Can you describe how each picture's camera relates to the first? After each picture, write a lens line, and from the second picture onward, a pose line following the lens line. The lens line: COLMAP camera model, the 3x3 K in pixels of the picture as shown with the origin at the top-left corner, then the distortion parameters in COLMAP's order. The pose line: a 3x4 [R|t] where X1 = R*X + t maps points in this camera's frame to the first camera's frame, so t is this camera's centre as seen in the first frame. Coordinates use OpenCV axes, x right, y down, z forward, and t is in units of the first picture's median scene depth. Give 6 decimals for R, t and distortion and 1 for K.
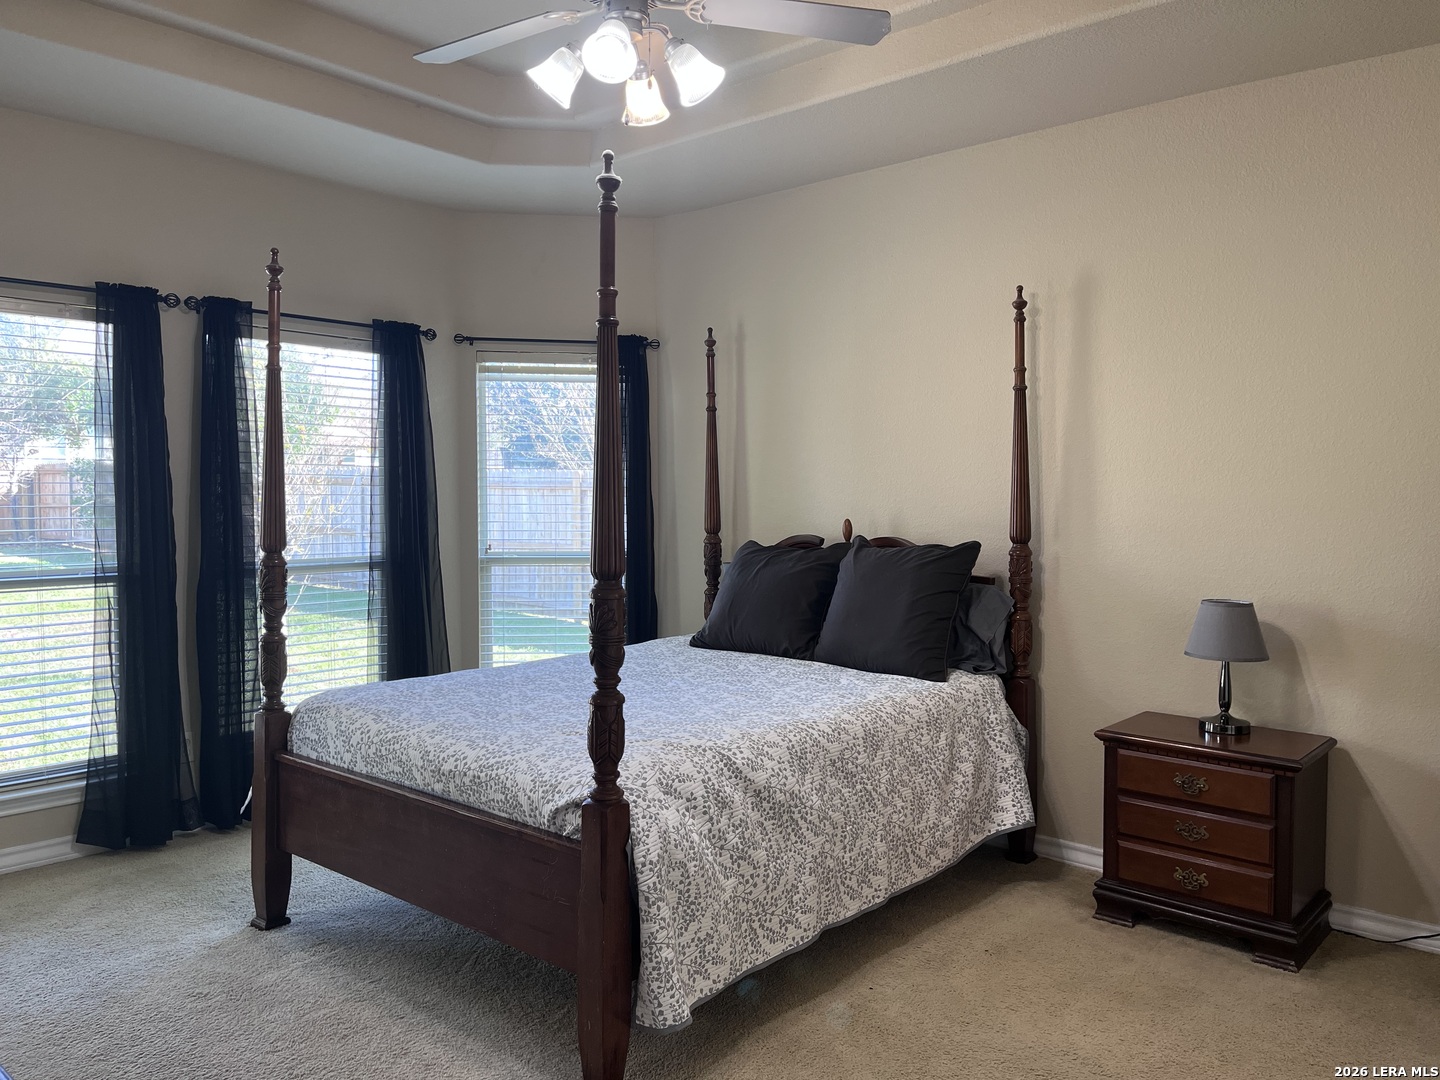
lens RADIAL K [[1094.6, 0, 724.1], [0, 1094.6, 533.2], [0, 0, 1]] dist [0.074790, -0.108949]
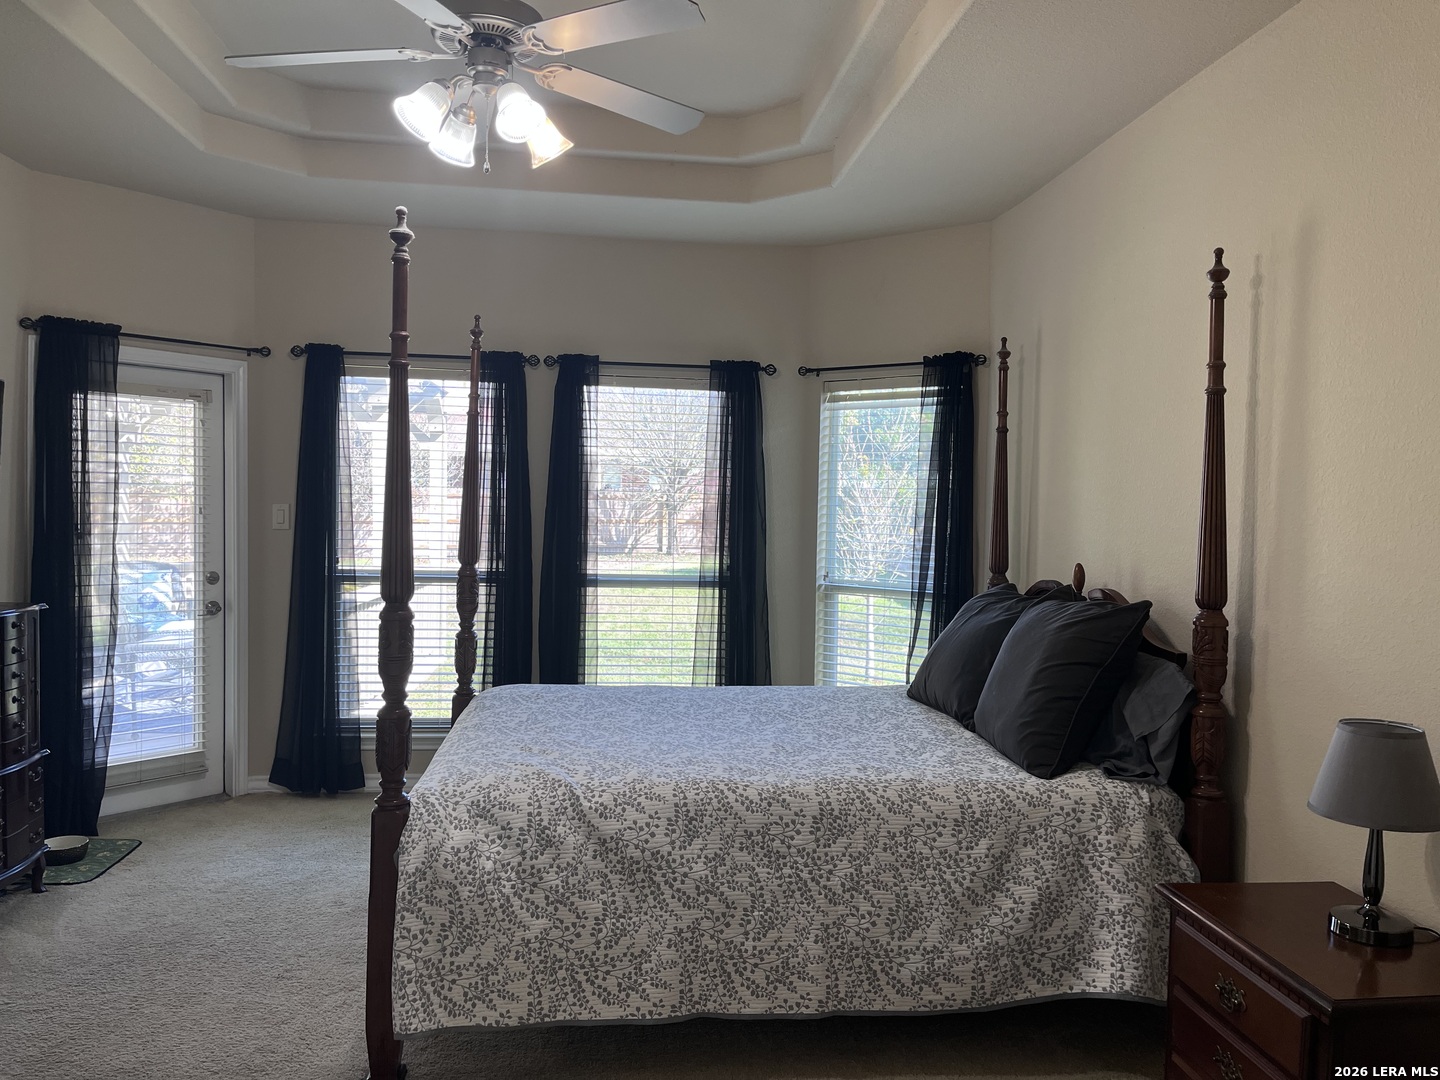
lens RADIAL K [[1085.4, 0, 720.0], [0, 1085.4, 540.0], [0, 0, 1]] dist [0.031469, 0.001464]
pose [[0.727529, 0.036561, -0.685102, 0.572737], [-0.047158, 0.998882, 0.003229, -0.024727], [0.684454, 0.029959, 0.728440, 0.291304]]
